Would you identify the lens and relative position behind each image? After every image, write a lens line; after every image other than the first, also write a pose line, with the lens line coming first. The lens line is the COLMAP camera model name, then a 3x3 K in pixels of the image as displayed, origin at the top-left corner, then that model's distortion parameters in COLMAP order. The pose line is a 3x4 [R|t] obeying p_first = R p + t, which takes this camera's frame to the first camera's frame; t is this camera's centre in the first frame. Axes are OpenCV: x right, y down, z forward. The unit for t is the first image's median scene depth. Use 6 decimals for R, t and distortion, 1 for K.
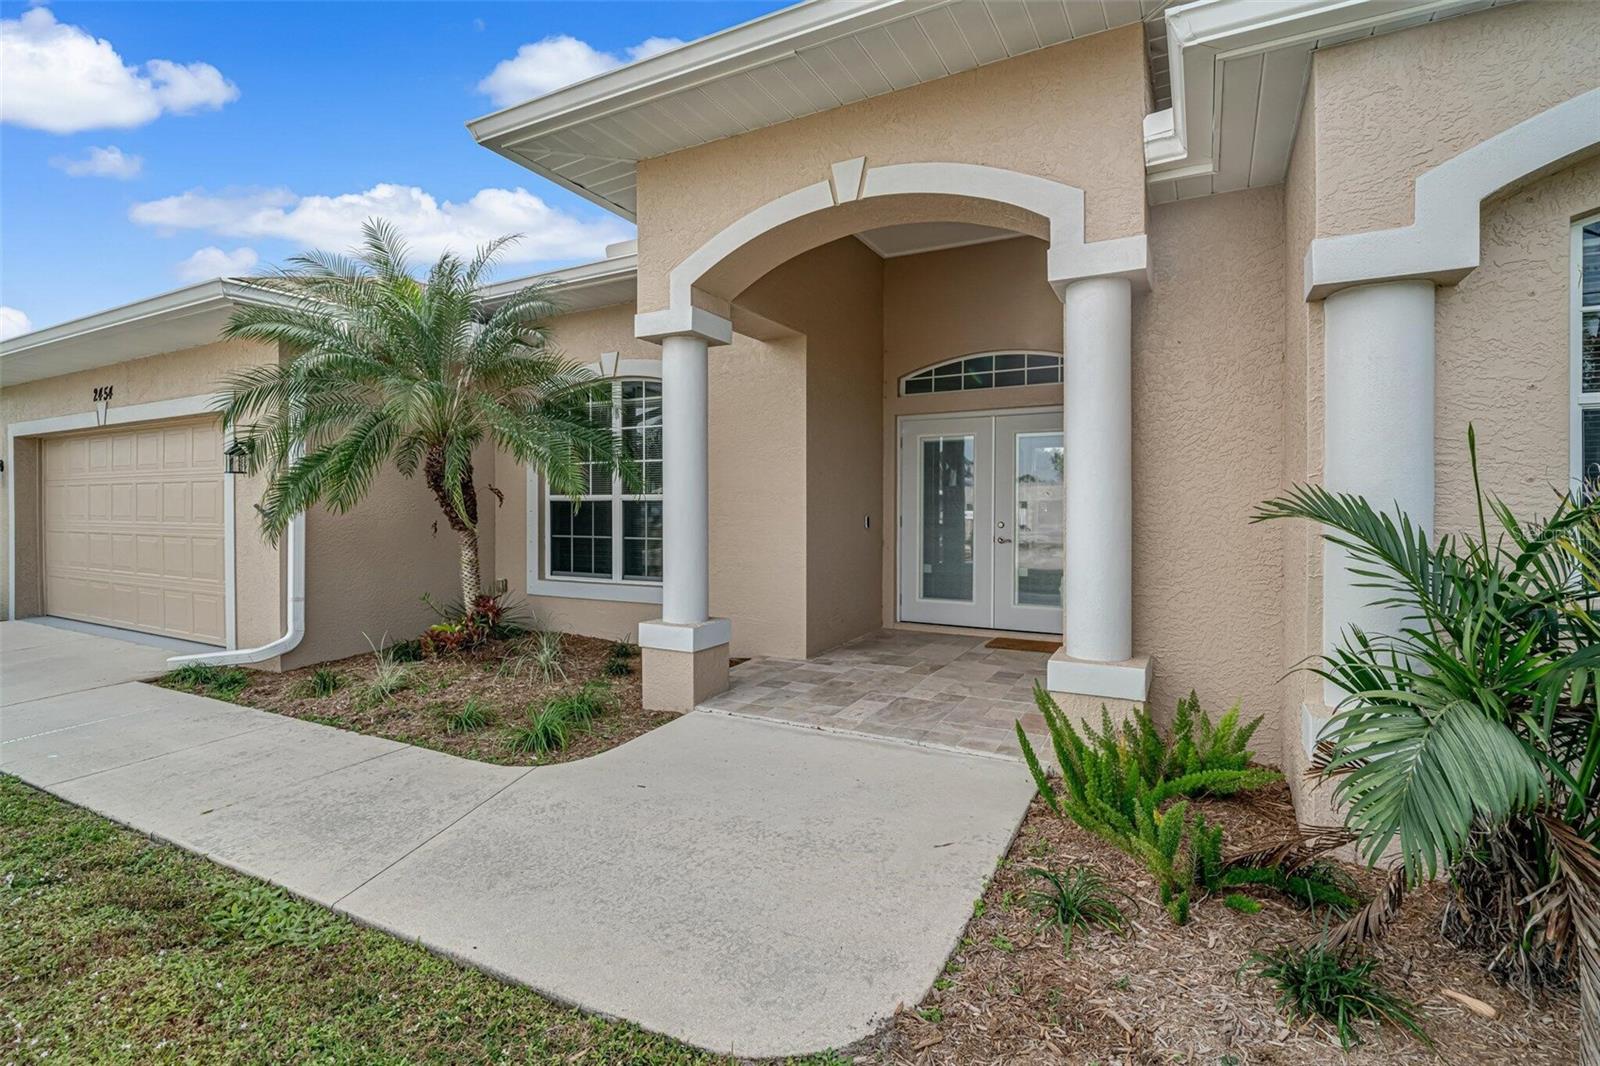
lens RADIAL K [[729.8, 0, 805.8], [0, 729.8, 518.5], [0, 0, 1]] dist [-0.000708, -0.000382]
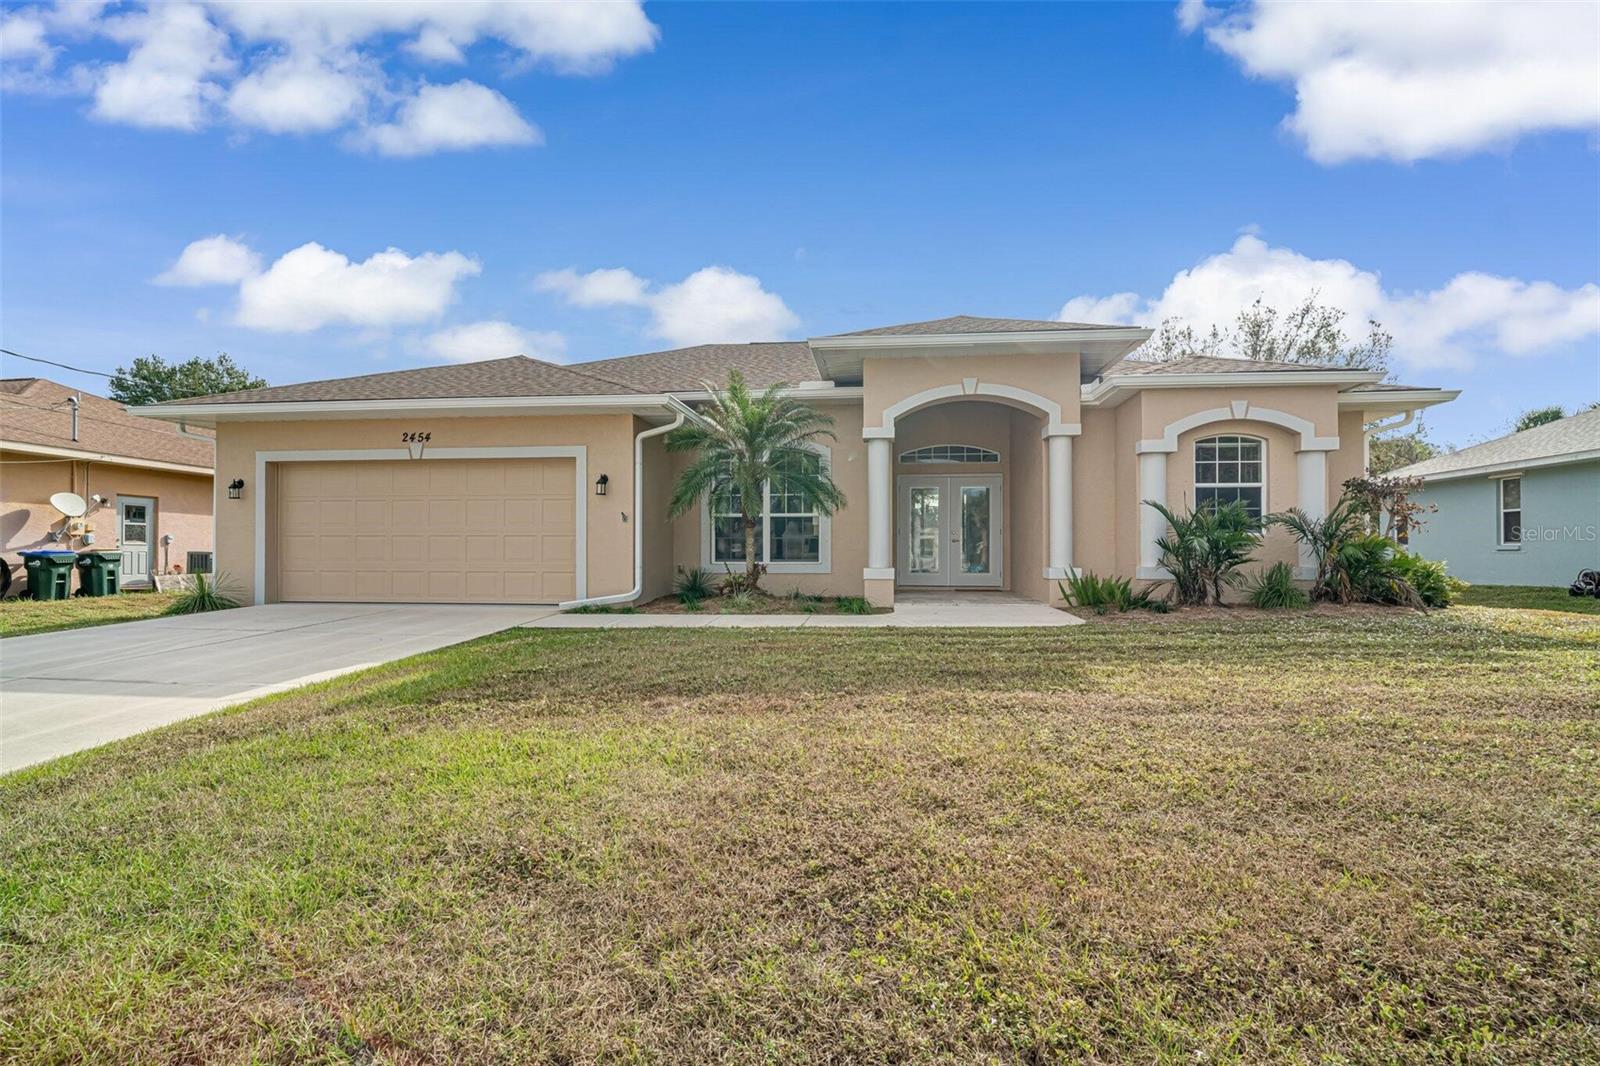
lens RADIAL K [[741.8, 0, 800.0], [0, 741.8, 533.0], [0, 0, 1]] dist [-0.001610, -0.000236]
pose [[0.926703, 0.010594, 0.375645, -0.893083], [0.005409, 0.999123, -0.041523, 0.091983], [-0.375755, 0.040511, 0.925833, -0.700962]]
